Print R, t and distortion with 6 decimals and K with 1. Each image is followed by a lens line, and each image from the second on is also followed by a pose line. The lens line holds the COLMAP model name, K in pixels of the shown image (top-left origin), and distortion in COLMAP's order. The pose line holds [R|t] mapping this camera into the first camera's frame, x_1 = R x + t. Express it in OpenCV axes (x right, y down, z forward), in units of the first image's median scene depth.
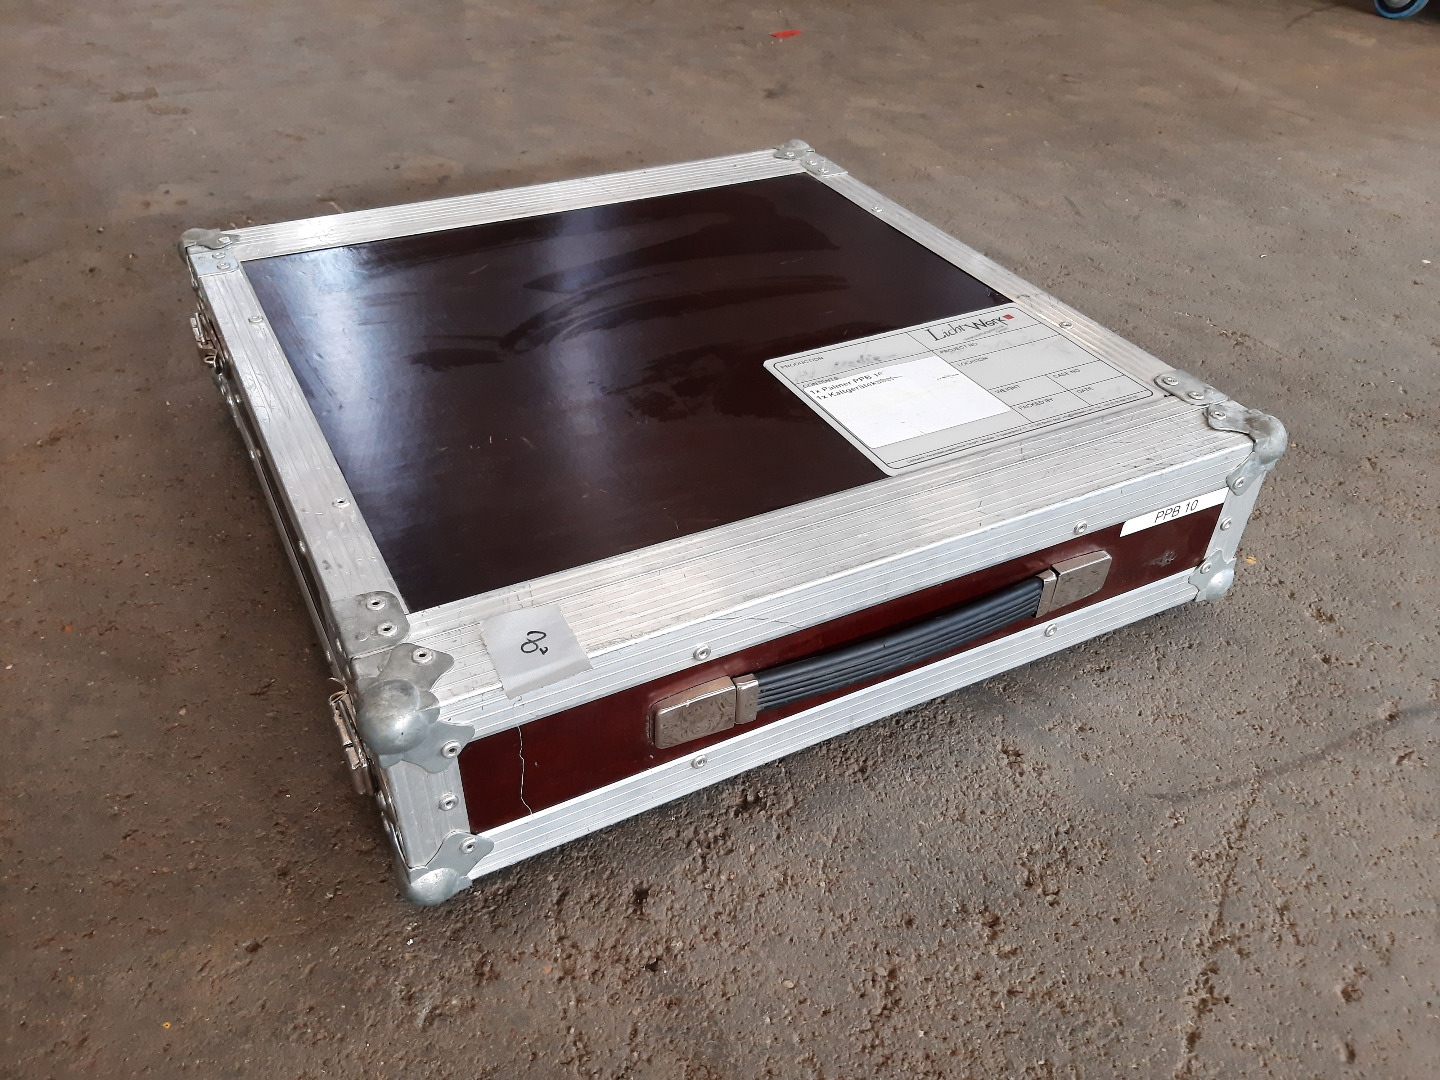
lens RADIAL K [[1133.3, 0, 716.2], [0, 1133.3, 542.9], [0, 0, 1]] dist [0.021824, -0.077706]
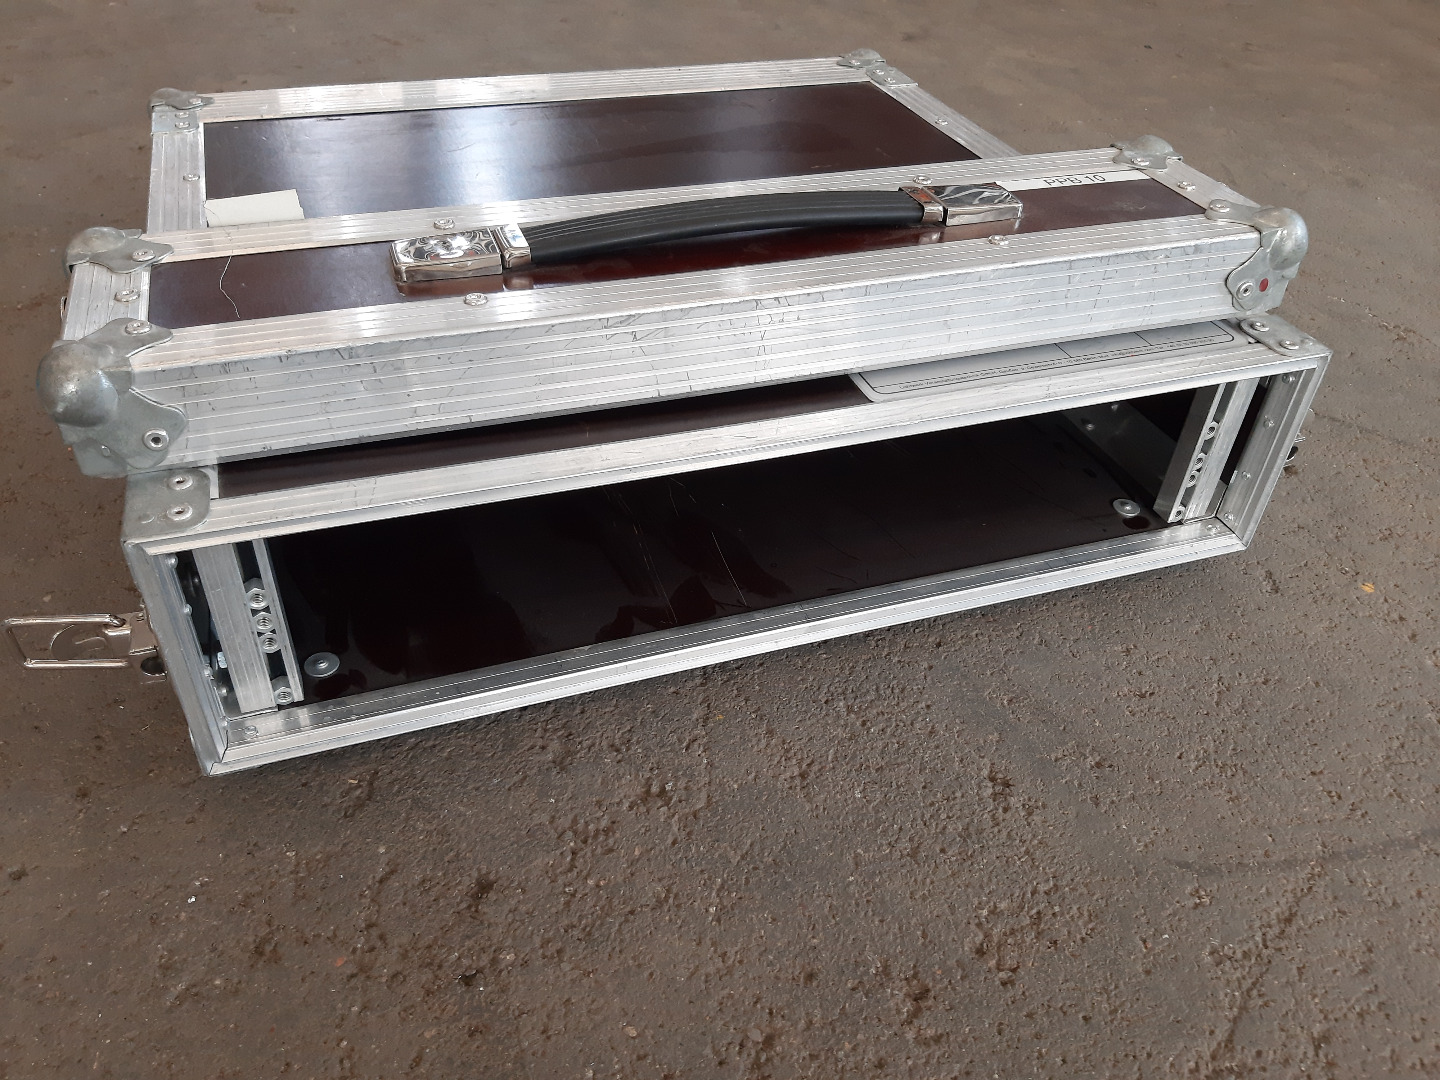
lens RADIAL K [[1133.3, 0, 718.4], [0, 1133.3, 532.7], [0, 0, 1]] dist [0.021824, -0.077706]
pose [[0.985066, 0.116960, -0.126357, 0.157027], [-0.116959, 0.993109, 0.007456, 0.032312], [0.126358, 0.007434, 0.991957, 0.204145]]
